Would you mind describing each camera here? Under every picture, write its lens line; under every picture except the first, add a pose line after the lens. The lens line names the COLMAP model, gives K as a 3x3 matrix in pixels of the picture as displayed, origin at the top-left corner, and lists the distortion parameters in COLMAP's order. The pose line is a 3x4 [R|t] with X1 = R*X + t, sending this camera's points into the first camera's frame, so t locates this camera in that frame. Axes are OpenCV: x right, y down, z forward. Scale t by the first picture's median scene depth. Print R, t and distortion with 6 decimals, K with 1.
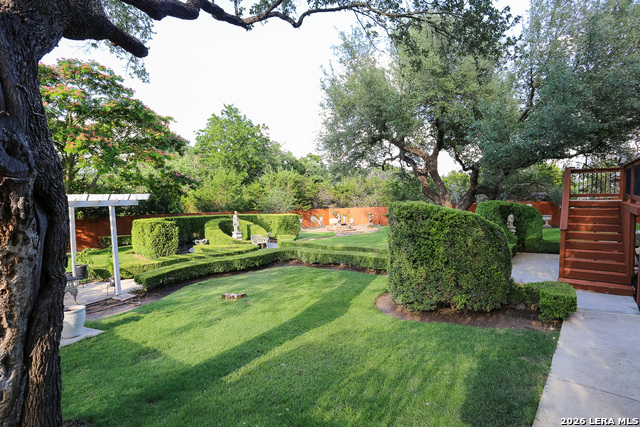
lens RADIAL K [[318.3, 0, 319.7], [0, 318.3, 216.0], [0, 0, 1]] dist [-0.077555, 0.035619]
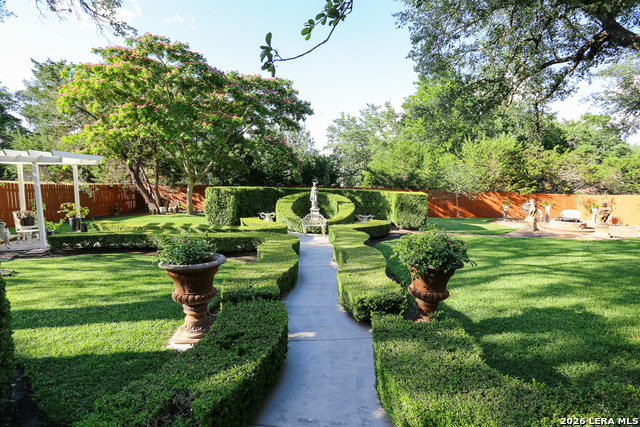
lens RADIAL K [[318.3, 0, 319.7], [0, 318.3, 216.0], [0, 0, 1]] dist [-0.077555, 0.035619]
pose [[0.649893, 0.102100, -0.753137, 0.250019], [-0.062654, 0.994760, 0.080791, 0.002494], [0.757439, -0.005319, 0.652884, 0.364490]]
